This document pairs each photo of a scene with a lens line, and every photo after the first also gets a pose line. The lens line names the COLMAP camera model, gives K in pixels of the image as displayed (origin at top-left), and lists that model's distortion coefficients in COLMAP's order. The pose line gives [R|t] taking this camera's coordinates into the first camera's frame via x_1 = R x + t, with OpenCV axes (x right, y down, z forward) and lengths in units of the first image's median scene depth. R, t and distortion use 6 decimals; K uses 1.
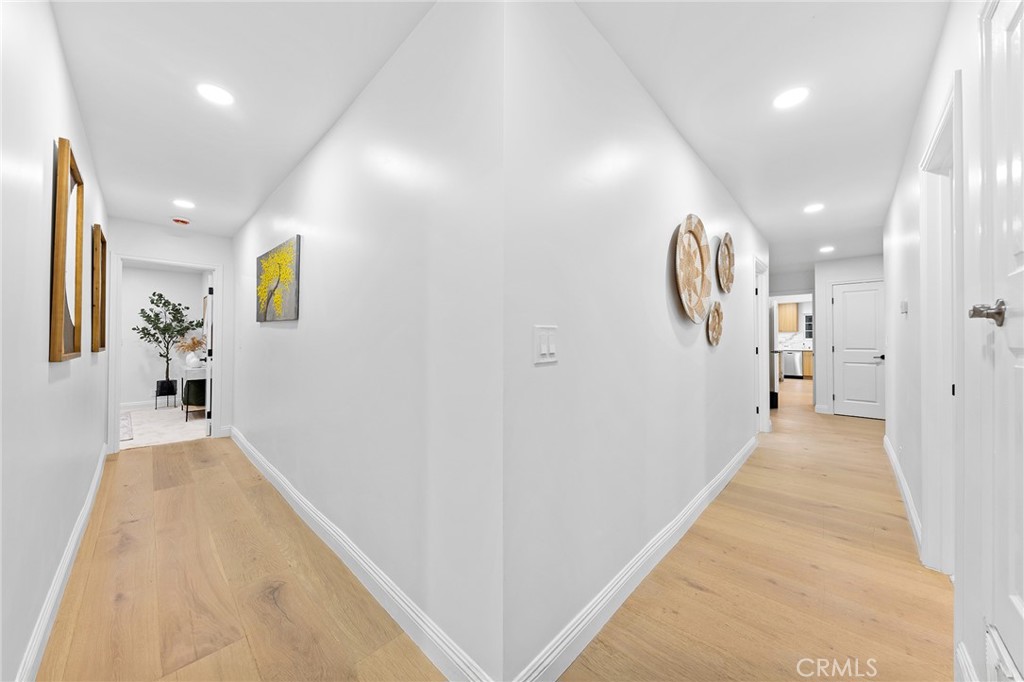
lens RADIAL K [[355.8, 0, 508.6], [0, 355.8, 341.4], [0, 0, 1]] dist [0.000562, -0.000007]
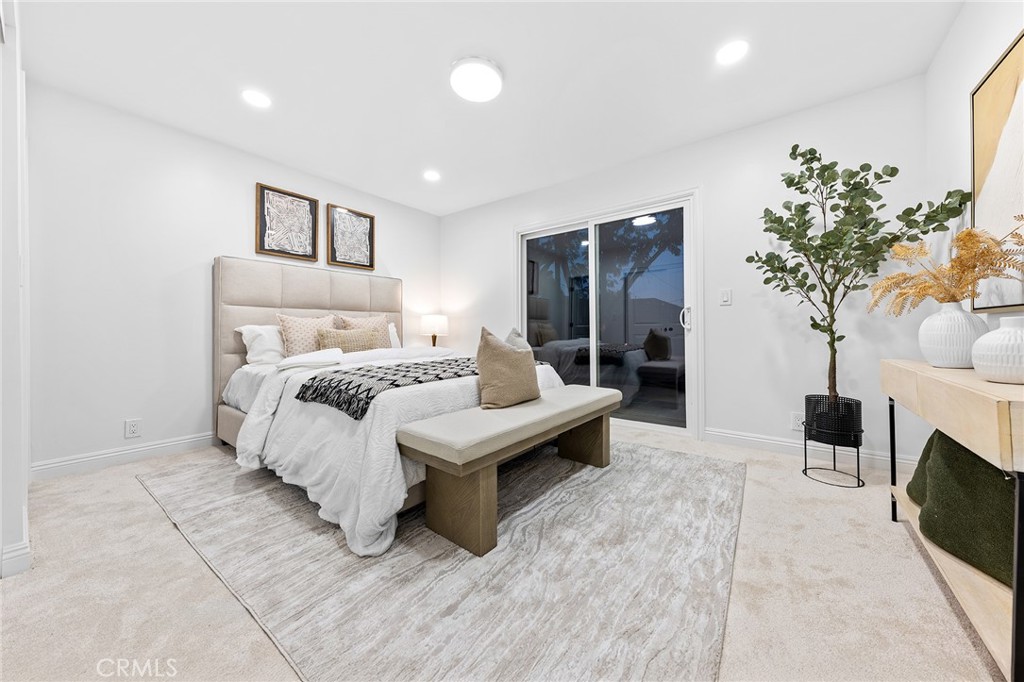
lens RADIAL K [[355.8, 0, 510.2], [0, 355.8, 331.3], [0, 0, 1]] dist [0.000562, -0.000007]
pose [[0.119796, -0.003051, -0.992794, -0.660741], [0.020251, 0.999795, -0.000629, 0.038994], [0.992592, -0.020030, 0.119833, 0.656668]]
